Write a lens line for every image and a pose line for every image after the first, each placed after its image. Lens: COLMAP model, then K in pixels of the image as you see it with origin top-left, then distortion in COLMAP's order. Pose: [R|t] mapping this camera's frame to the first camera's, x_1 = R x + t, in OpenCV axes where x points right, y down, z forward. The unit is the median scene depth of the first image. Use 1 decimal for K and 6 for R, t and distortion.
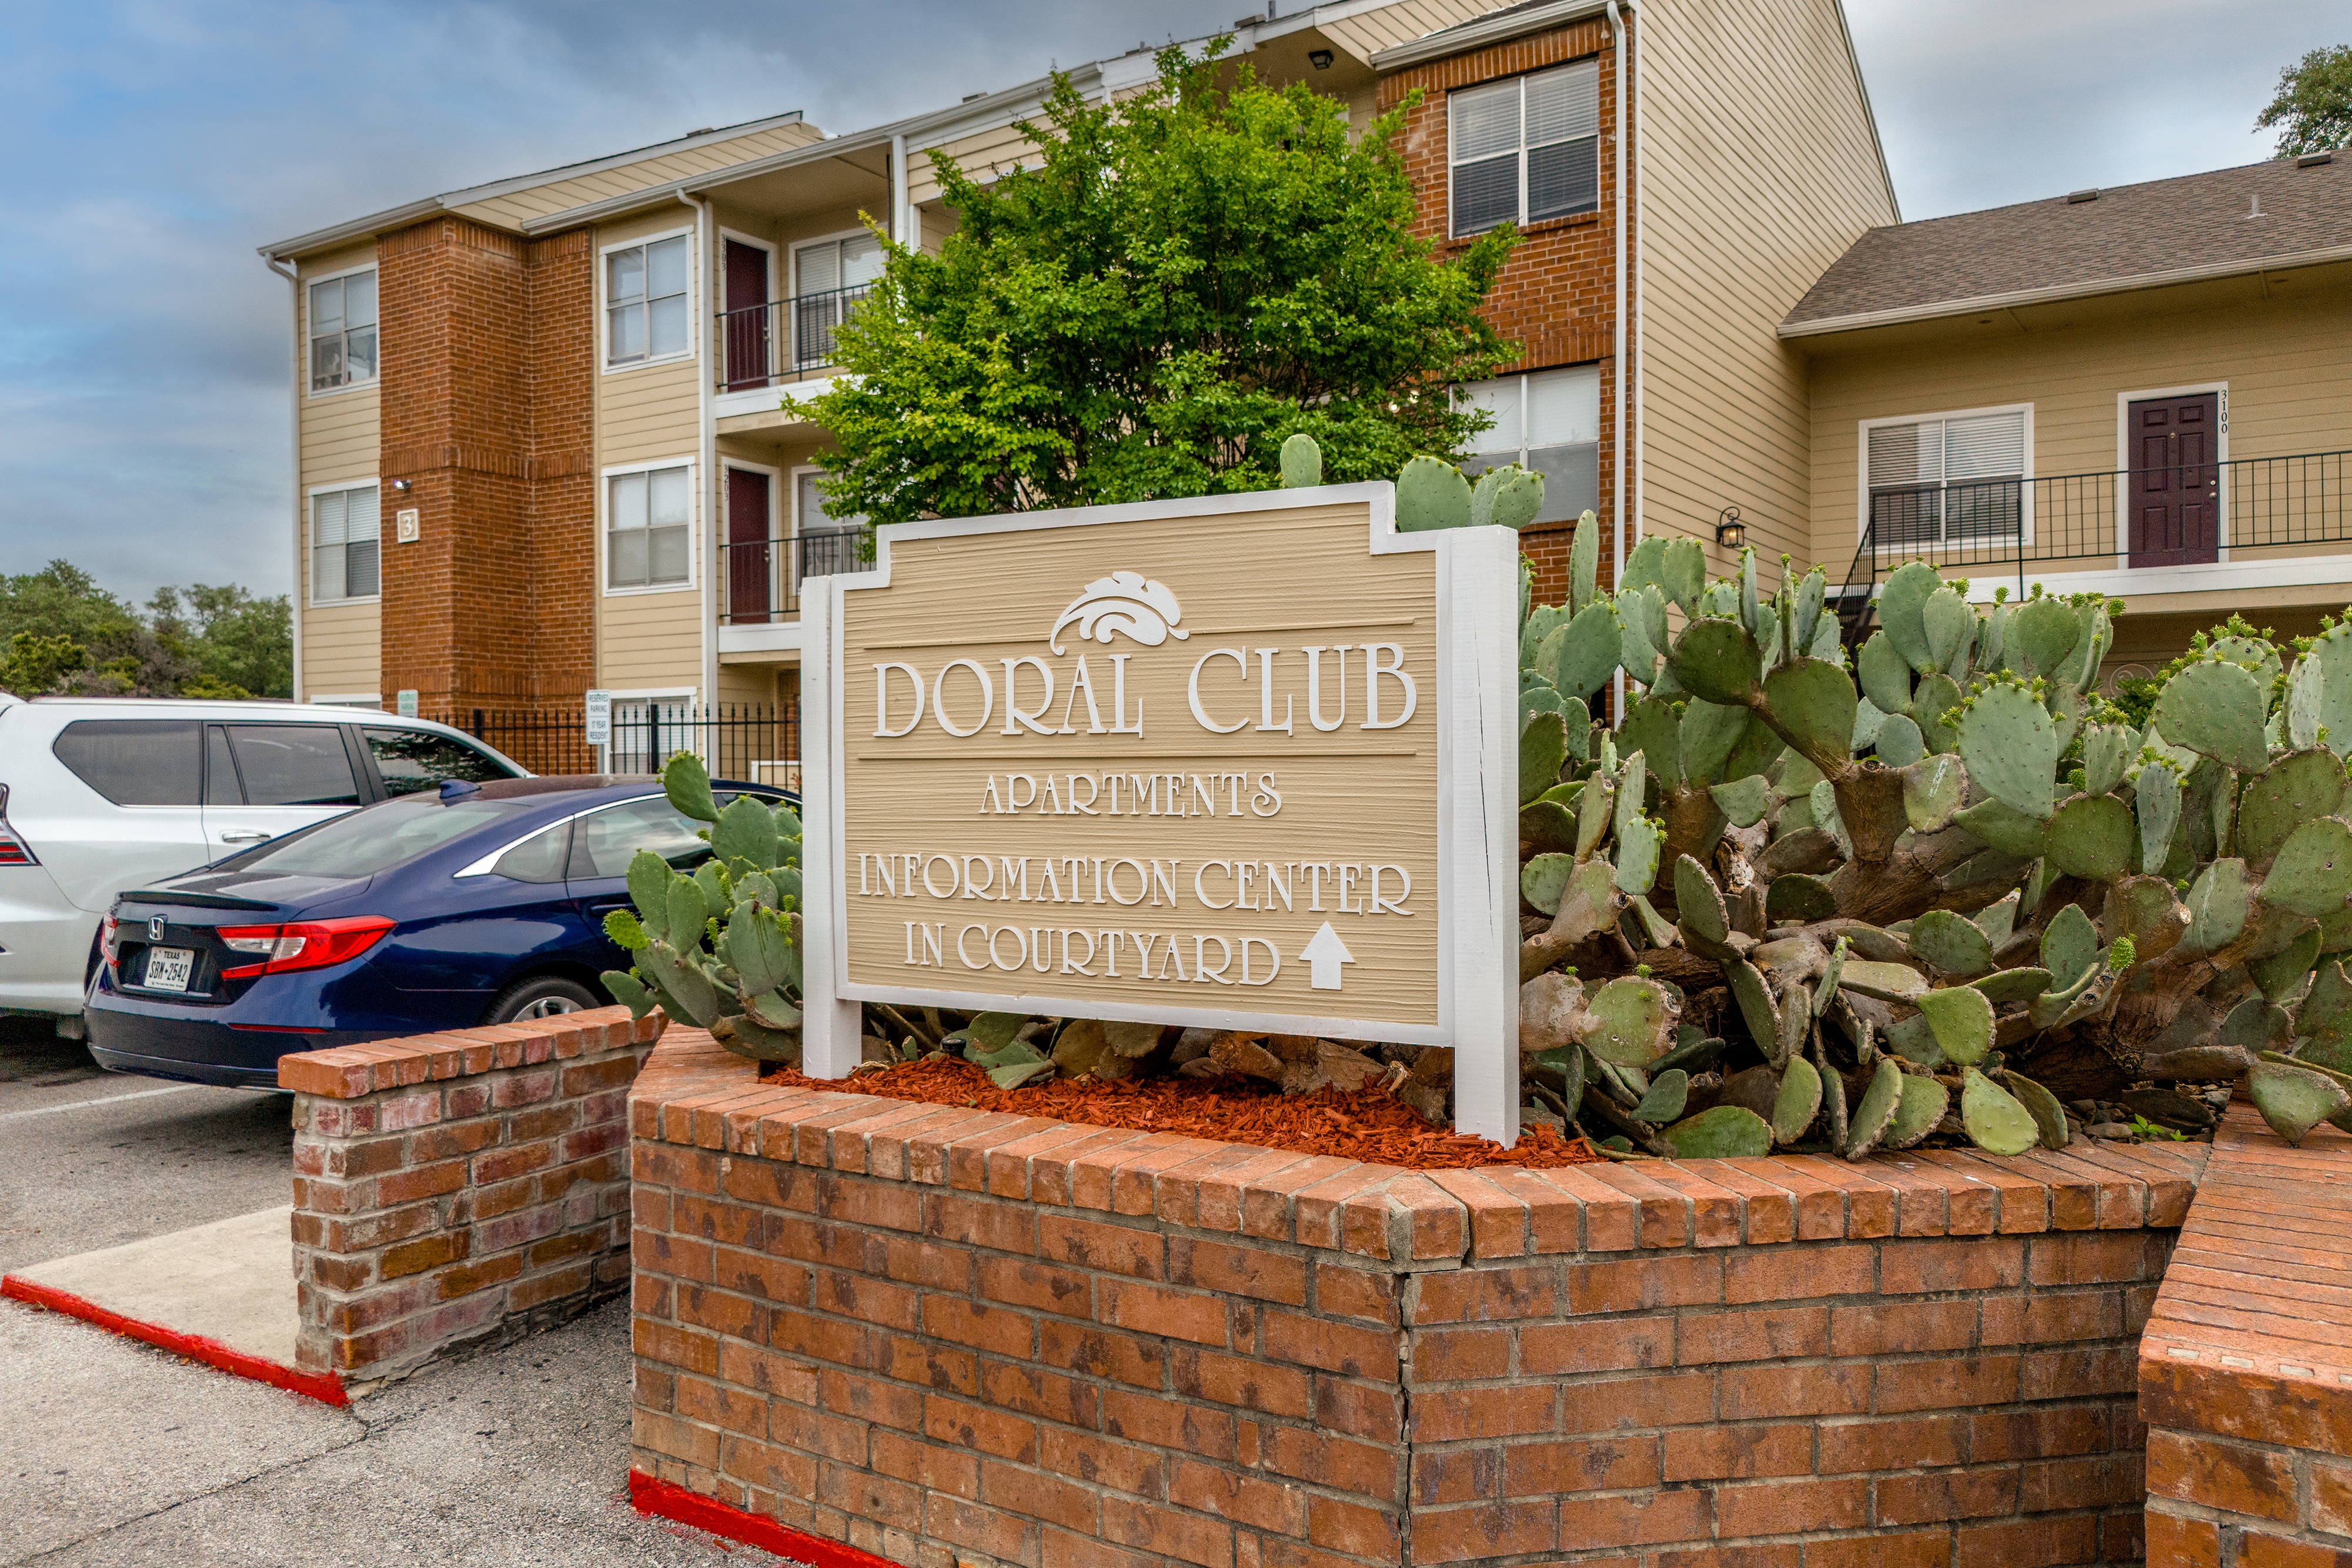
lens RADIAL K [[1749.8, 0, 1159.2], [0, 1749.8, 774.4], [0, 0, 1]] dist [0.039462, -0.021998]
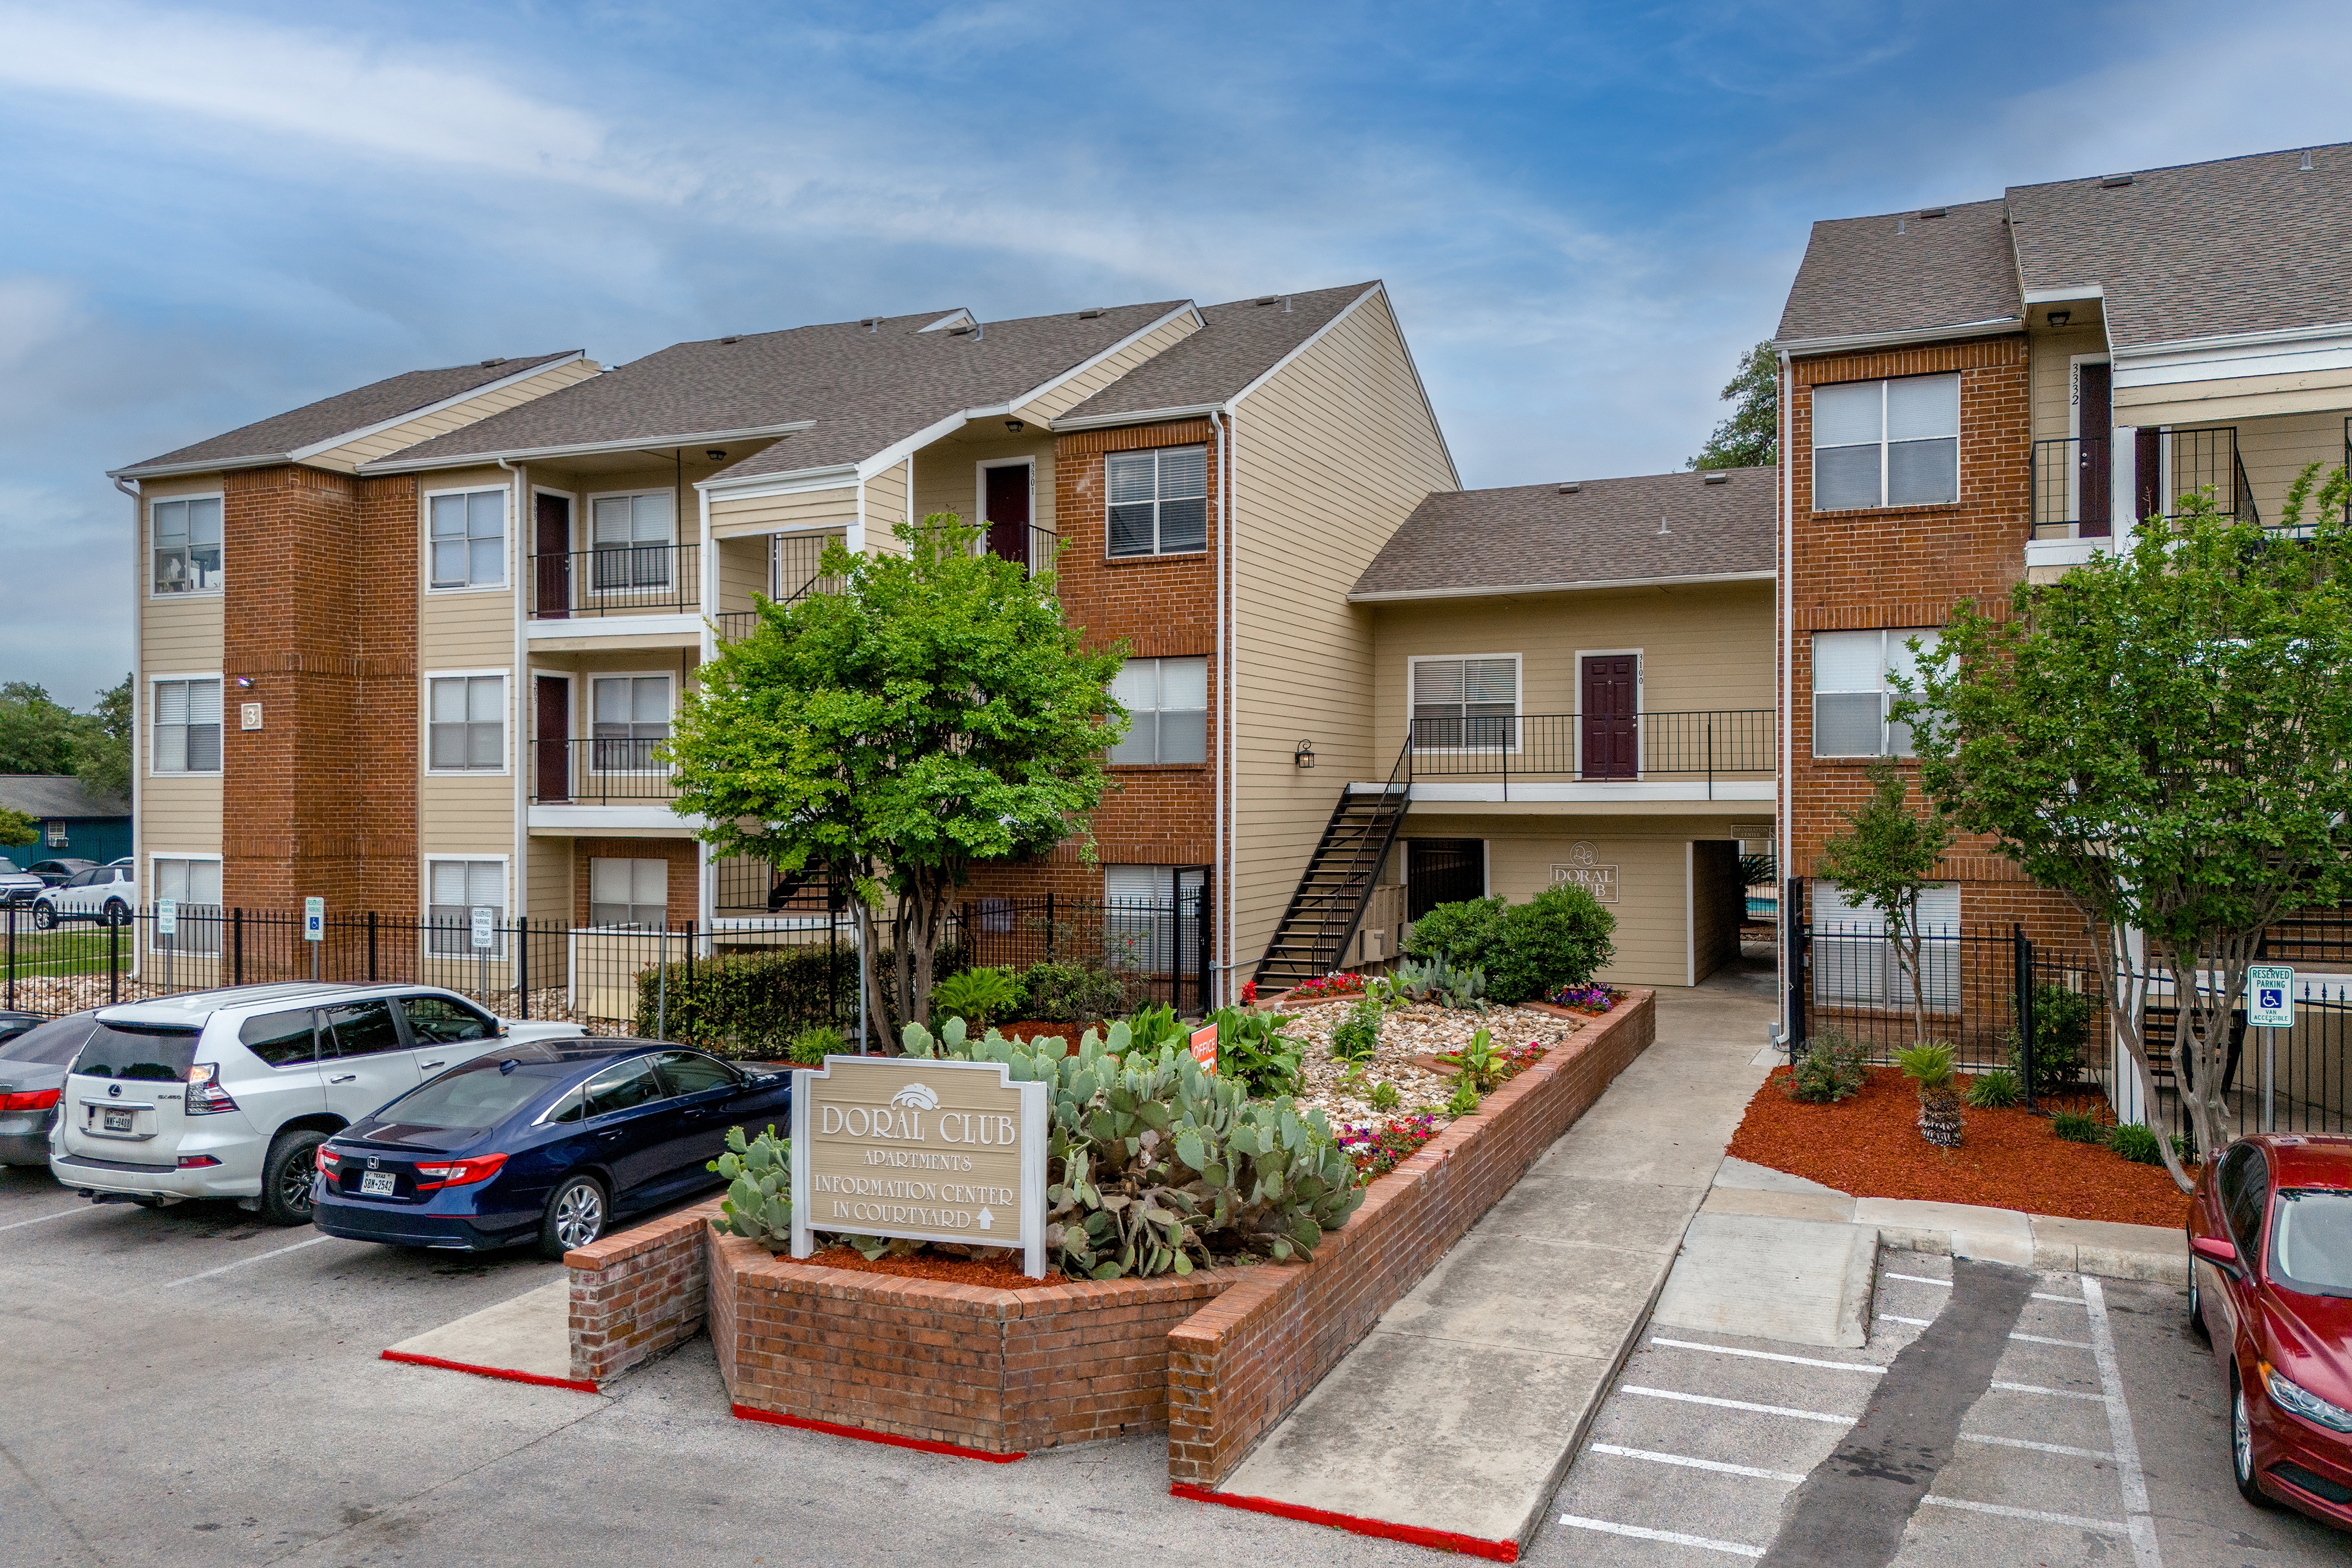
lens RADIAL K [[1749.8, 0, 1197.9], [0, 1749.8, 781.6], [0, 0, 1]] dist [0.039462, -0.021998]
pose [[0.982431, 0.007008, 0.186494, -0.055880], [-0.006000, 0.999964, -0.005968, -0.308636], [-0.186529, 0.004744, 0.982438, -1.001825]]
